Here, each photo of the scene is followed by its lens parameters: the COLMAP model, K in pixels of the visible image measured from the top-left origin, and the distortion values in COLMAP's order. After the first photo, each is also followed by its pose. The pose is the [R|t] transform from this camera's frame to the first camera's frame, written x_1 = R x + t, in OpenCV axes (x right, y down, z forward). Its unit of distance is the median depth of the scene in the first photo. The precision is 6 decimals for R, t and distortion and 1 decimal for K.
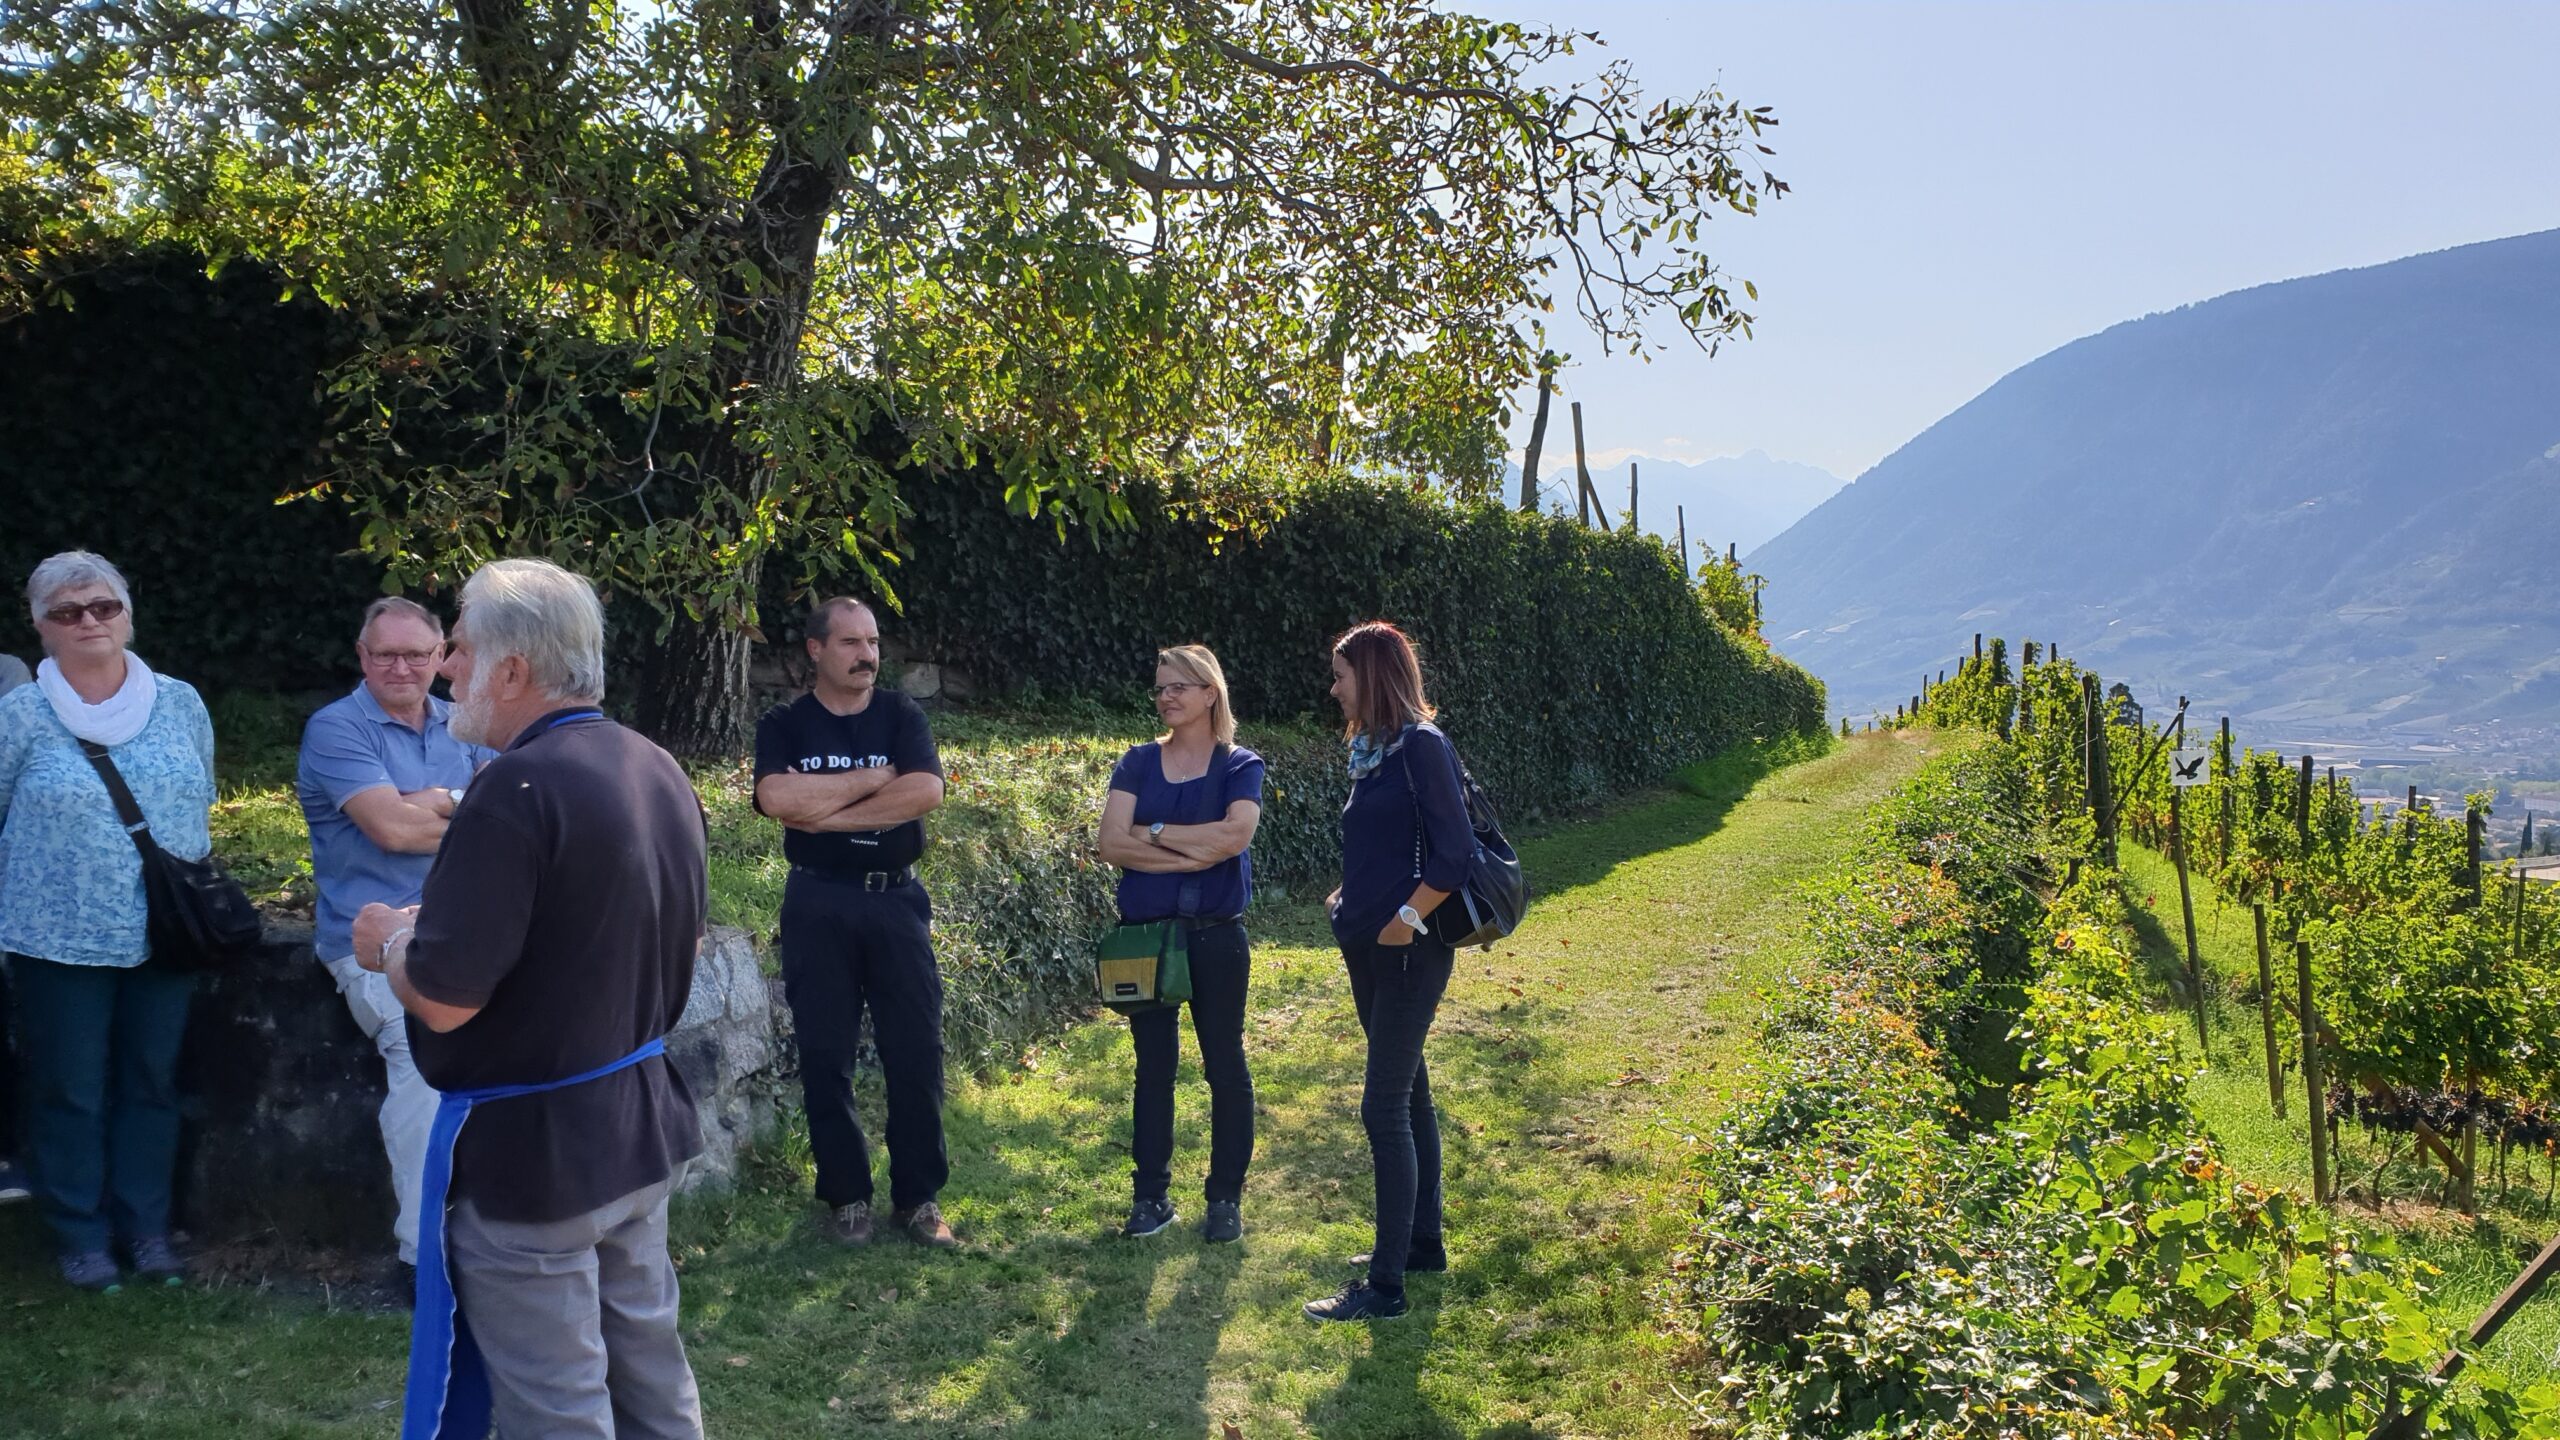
lens RADIAL K [[1954.5, 0, 1270.2], [0, 1954.5, 748.0], [0, 0, 1]] dist [-0.021287, 0.055425]
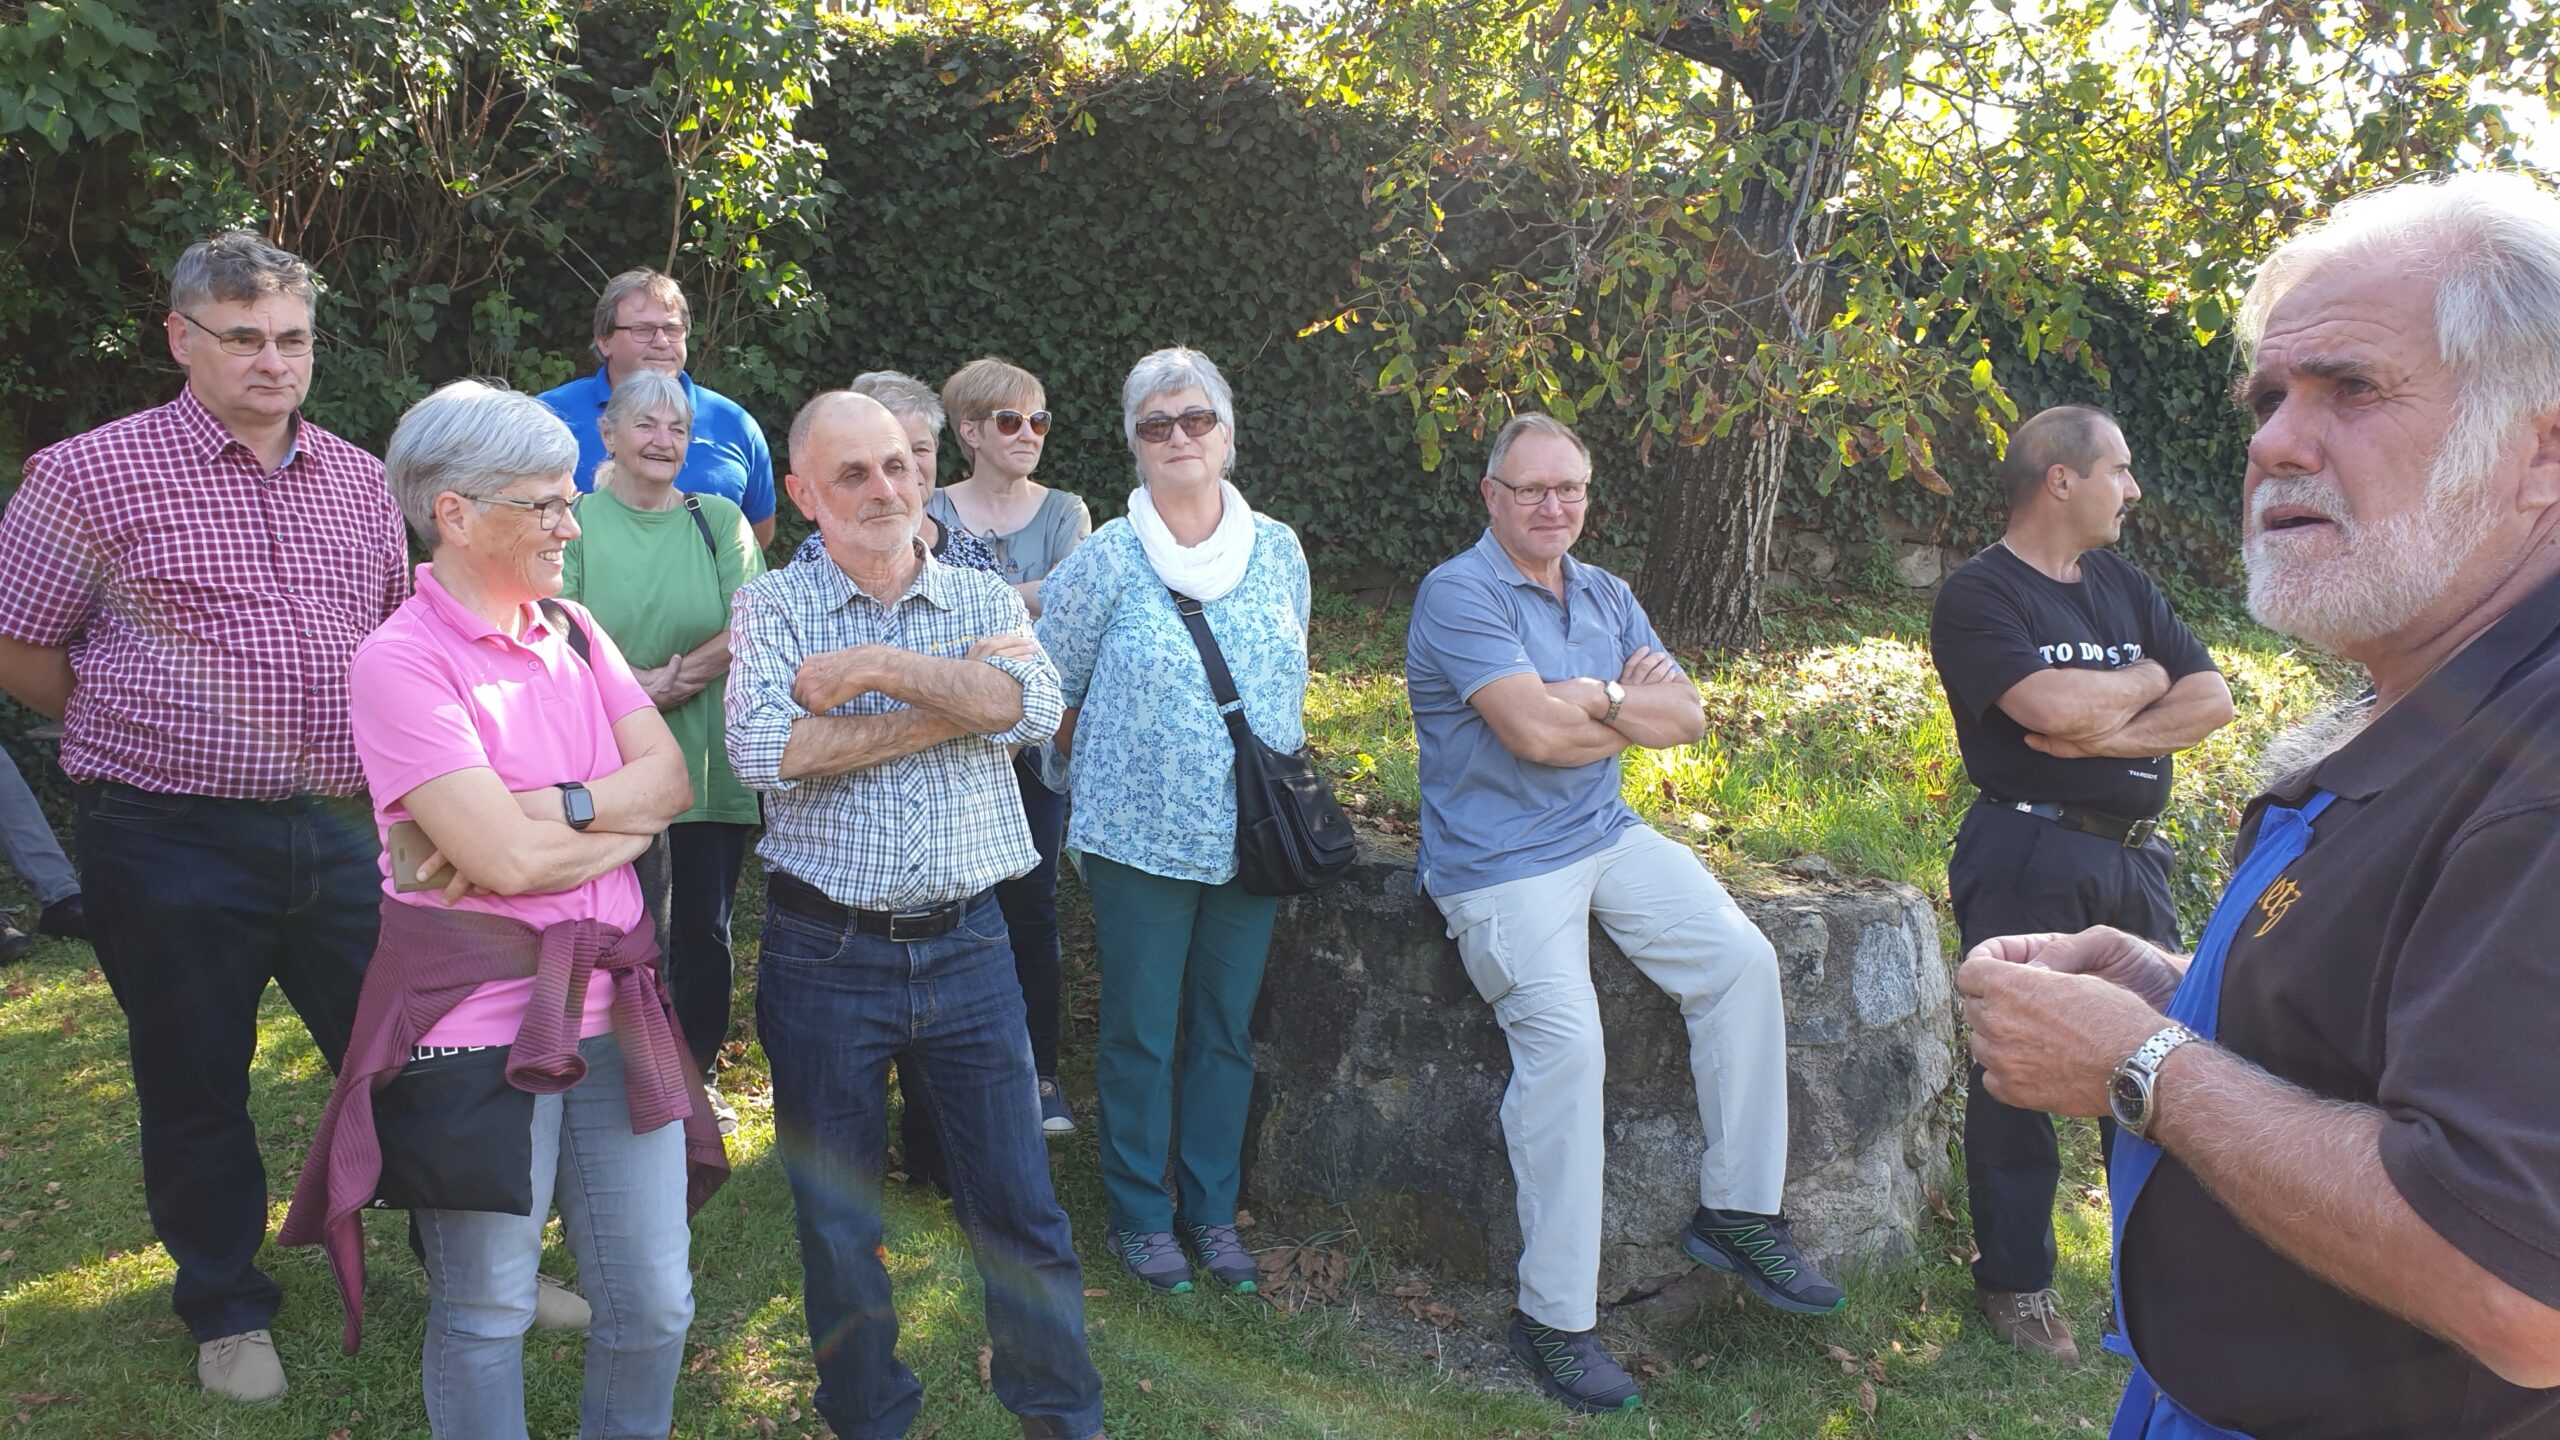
lens RADIAL K [[1968.1, 0, 1279.9], [0, 1968.1, 755.0], [0, 0, 1]] dist [0.124838, 0.000763]
pose [[0.915592, 0.069467, -0.396063, -0.242428], [-0.046922, 0.996693, 0.066343, 0.006478], [0.399362, -0.042159, 0.915824, 0.277605]]
